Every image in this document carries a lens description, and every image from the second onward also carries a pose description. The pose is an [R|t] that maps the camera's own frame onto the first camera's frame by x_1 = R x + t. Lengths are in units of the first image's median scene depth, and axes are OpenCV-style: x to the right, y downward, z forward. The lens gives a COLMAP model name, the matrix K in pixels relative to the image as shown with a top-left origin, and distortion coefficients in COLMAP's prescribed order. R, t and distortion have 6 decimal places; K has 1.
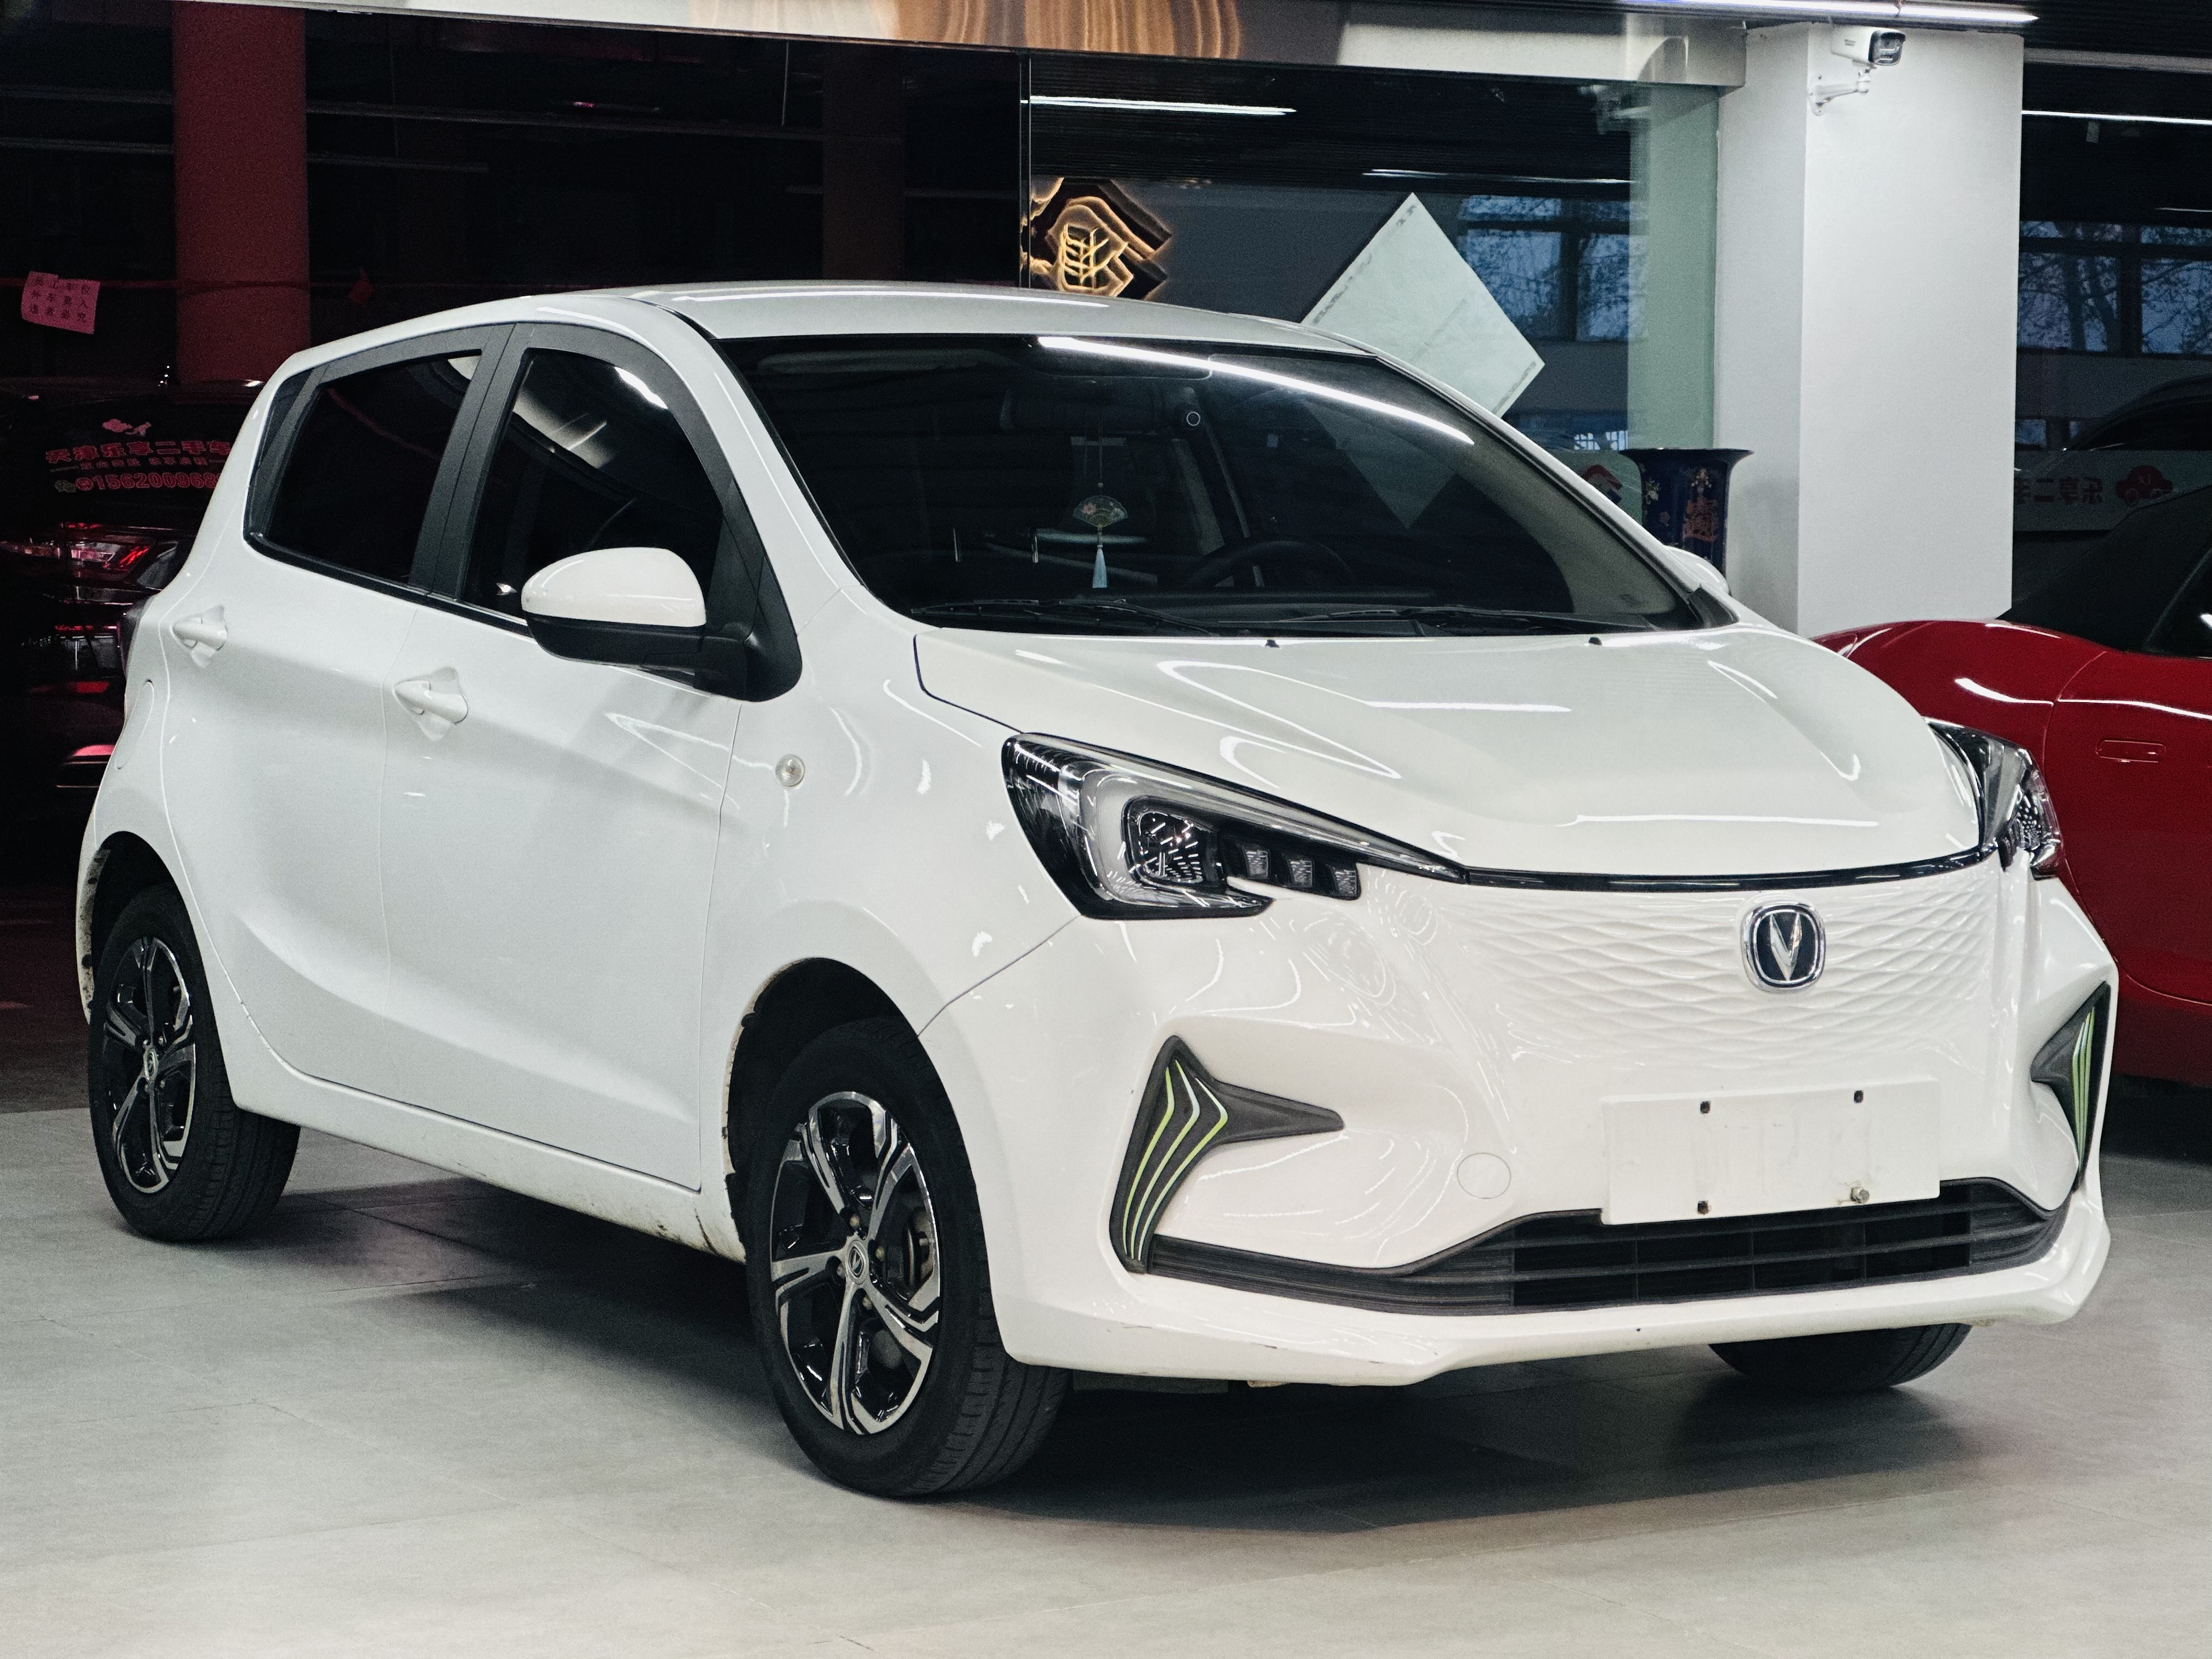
lens RADIAL K [[5080.3, 0, 1106.0], [0, 5080.3, 829.5], [0, 0, 1]] dist [-0.235913, 6.335120]
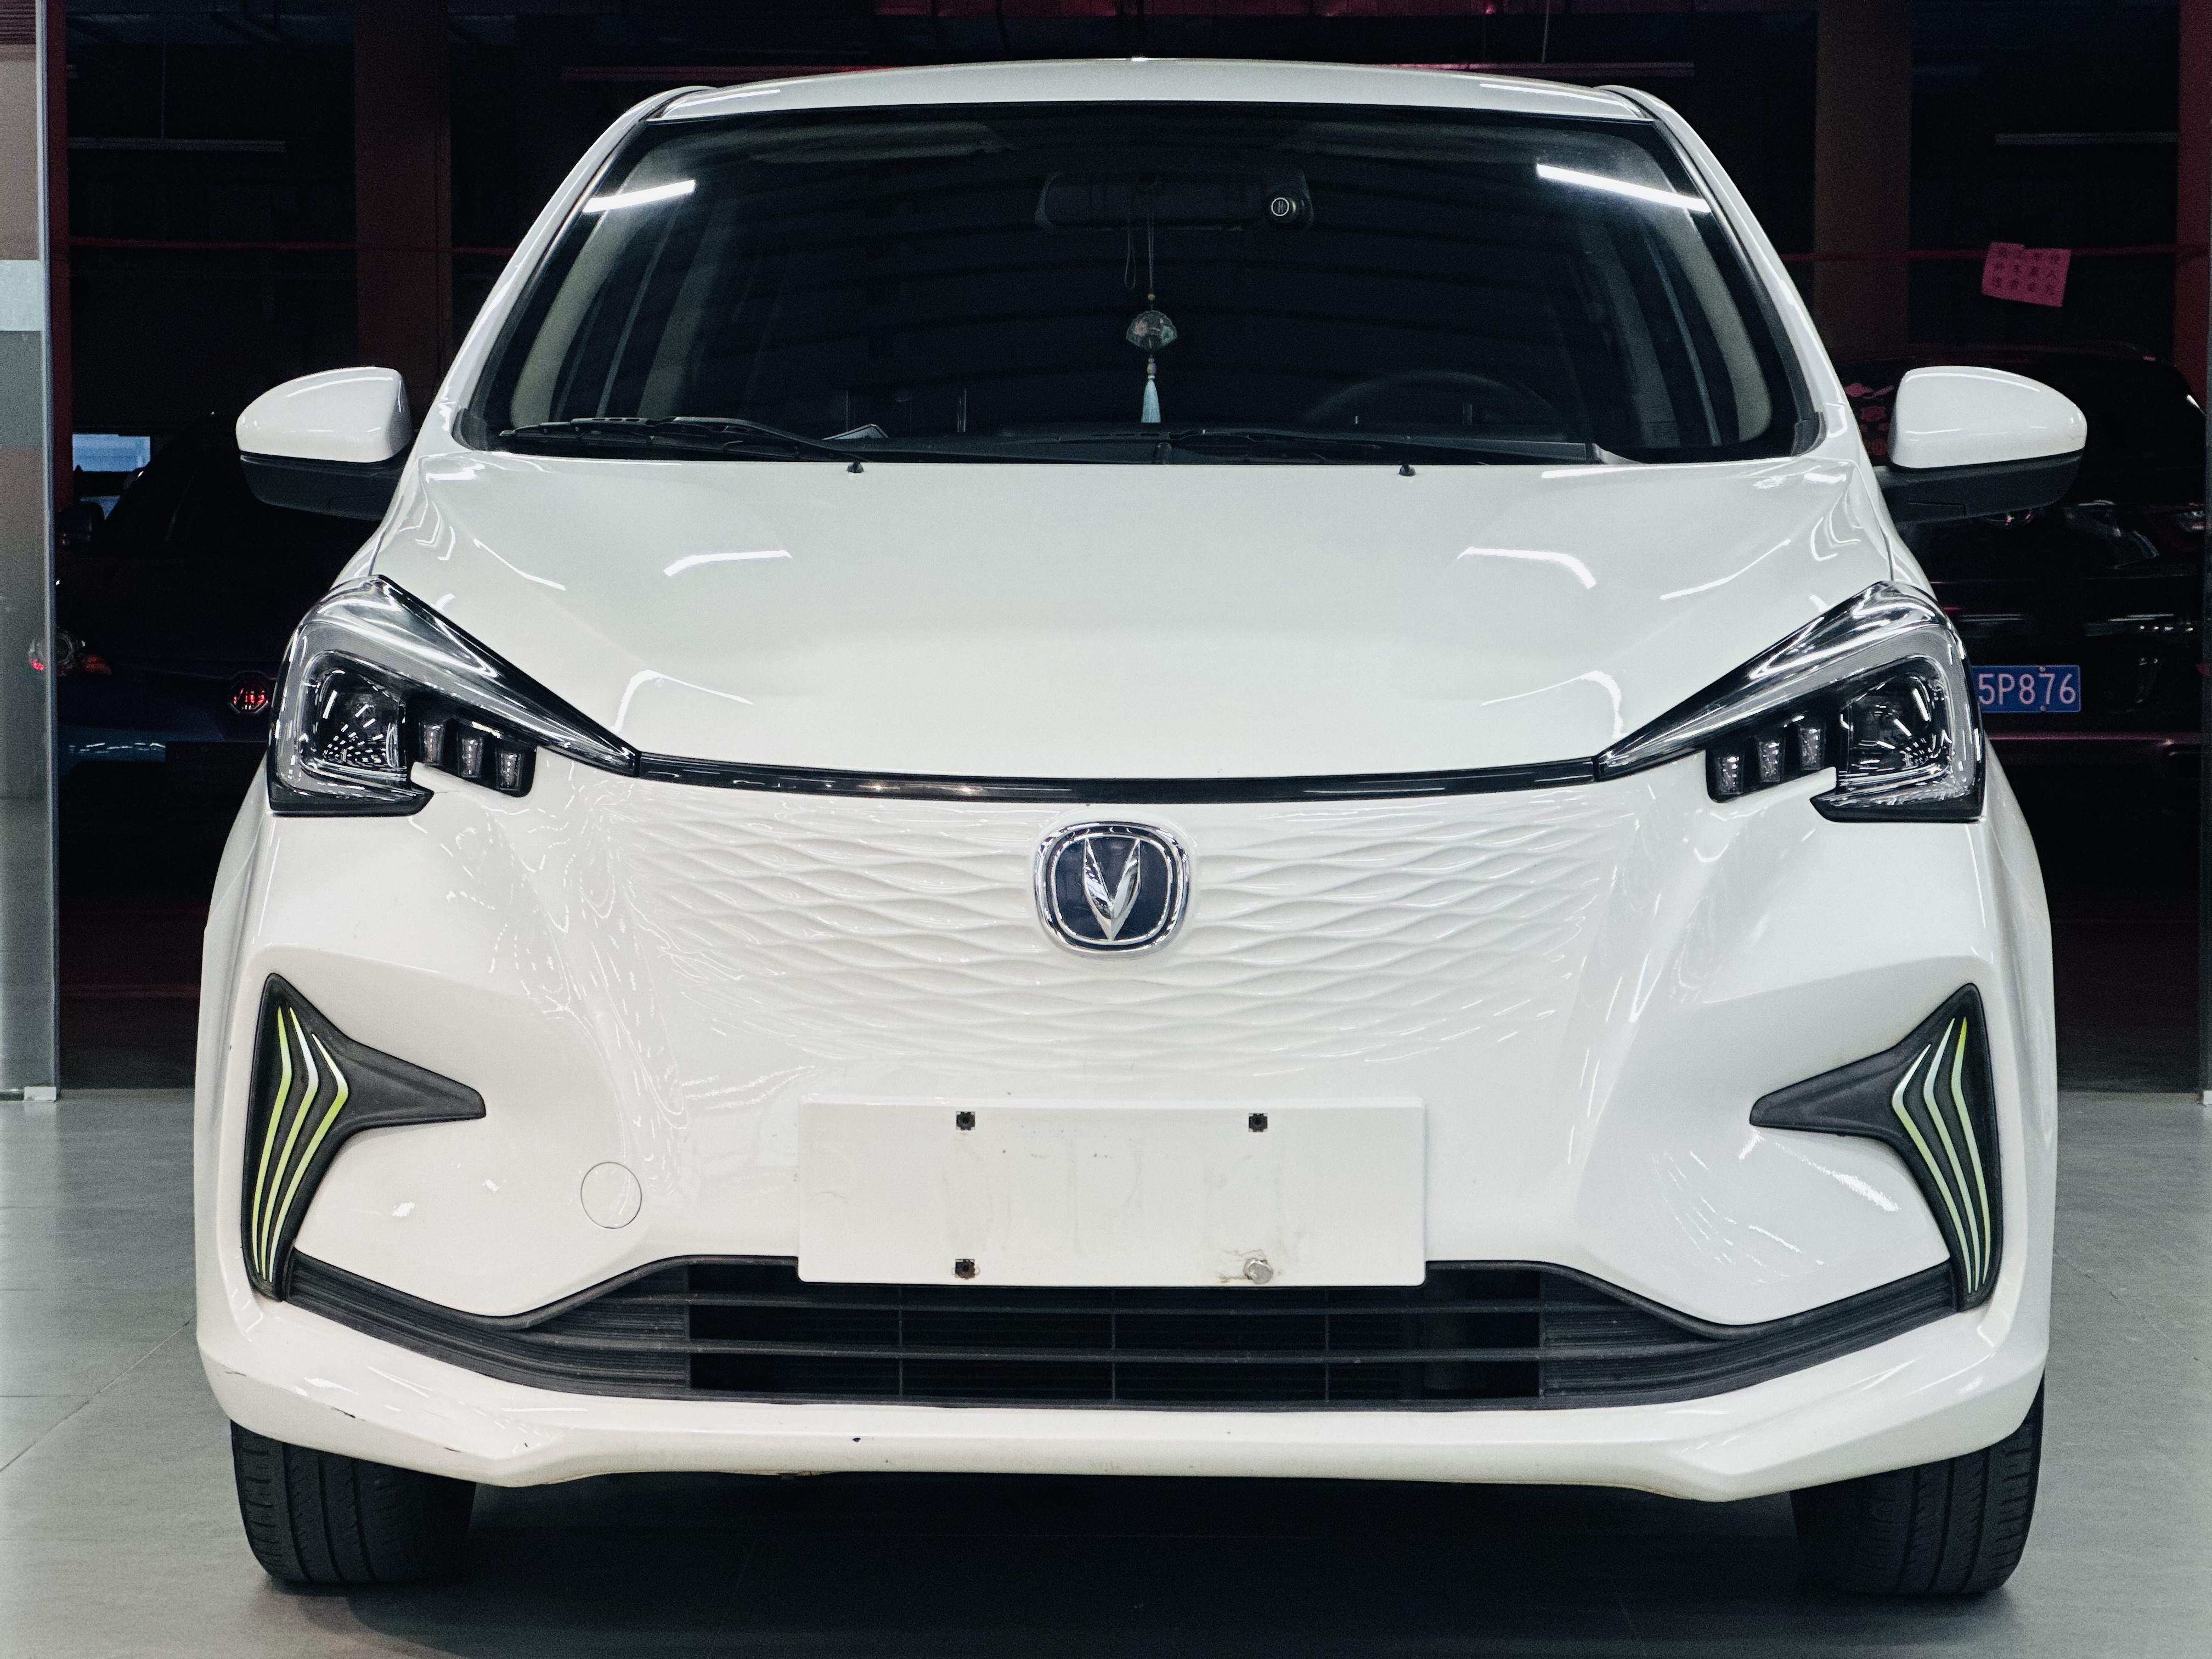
lens RADIAL K [[5080.3, 0, 1106.0], [0, 5080.3, 829.5], [0, 0, 1]] dist [-0.235913, 6.335120]
pose [[0.857794, 0.030040, -0.513115, 0.478210], [-0.035142, 0.999382, -0.000240, 0.015617], [0.512791, 0.018237, 0.858320, 0.428461]]
